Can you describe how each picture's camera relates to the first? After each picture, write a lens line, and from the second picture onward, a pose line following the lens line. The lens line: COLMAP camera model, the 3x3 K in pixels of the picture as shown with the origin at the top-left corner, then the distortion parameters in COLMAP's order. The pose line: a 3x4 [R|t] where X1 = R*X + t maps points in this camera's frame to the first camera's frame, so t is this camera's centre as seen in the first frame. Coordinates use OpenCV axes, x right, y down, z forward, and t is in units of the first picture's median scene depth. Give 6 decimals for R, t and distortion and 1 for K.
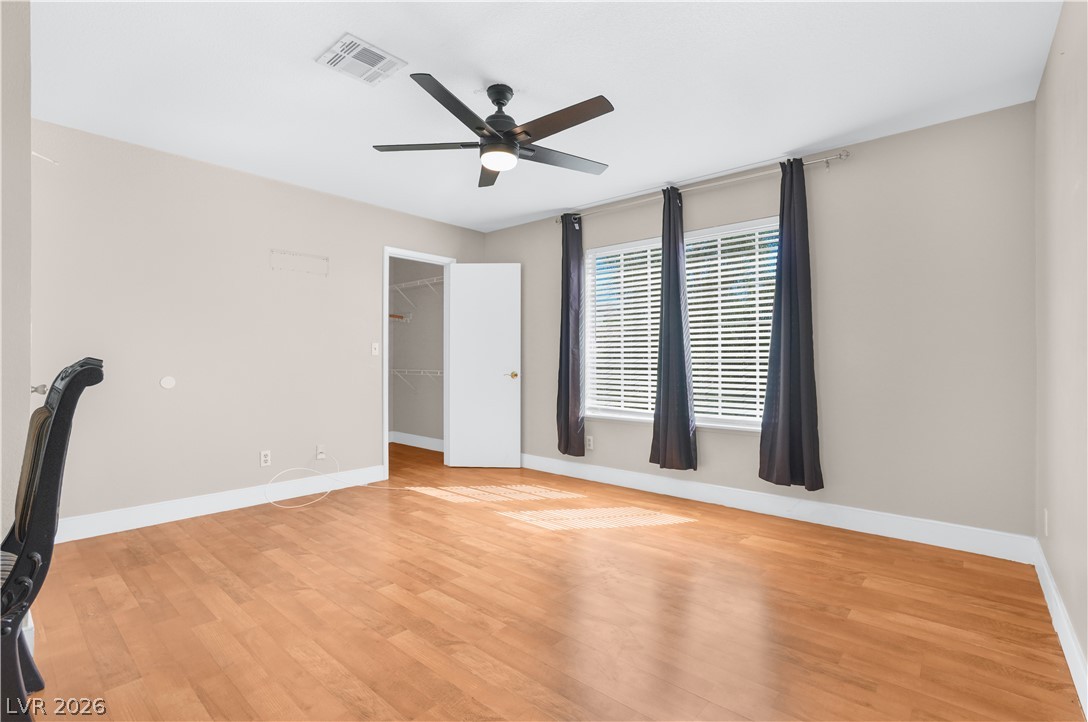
lens RADIAL K [[500.0, 0, 546.8], [0, 500.0, 358.2], [0, 0, 1]] dist [-0.035848, 0.000507]
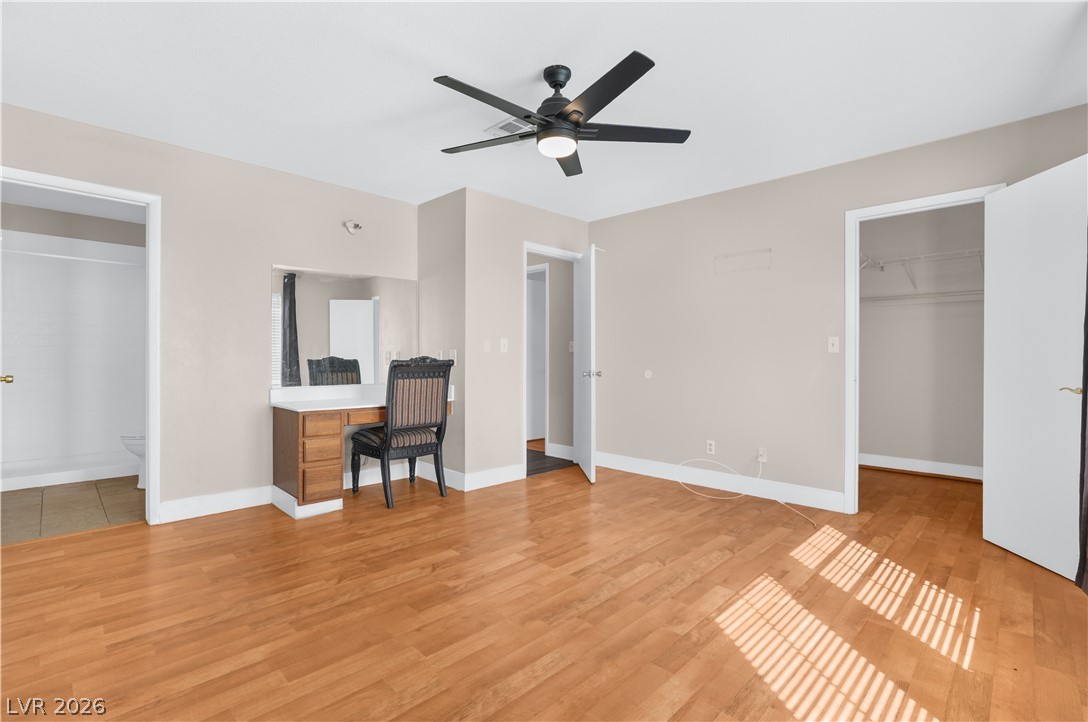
lens RADIAL K [[502.8, 0, 539.5], [0, 502.8, 359.6], [0, 0, 1]] dist [-0.049968, 0.027374]
pose [[-0.076624, -0.000131, -0.997060, 0.609987], [0.001489, 0.999999, -0.000246, 0.006360], [0.997059, -0.001504, -0.076624, 0.745350]]
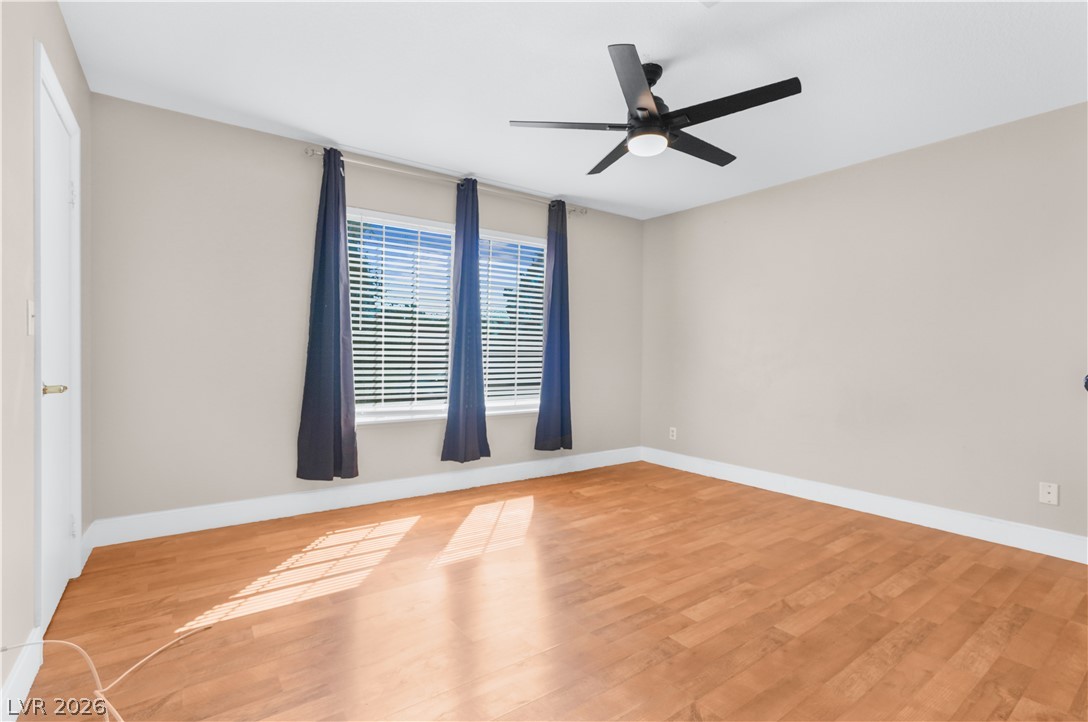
lens RADIAL K [[502.8, 0, 539.5], [0, 502.8, 359.6], [0, 0, 1]] dist [-0.049968, 0.027374]
pose [[0.237406, -0.009673, 0.971362, -0.766347], [-0.015065, 0.999794, 0.013638, 0.002014], [-0.971294, -0.017872, 0.237212, 0.693926]]
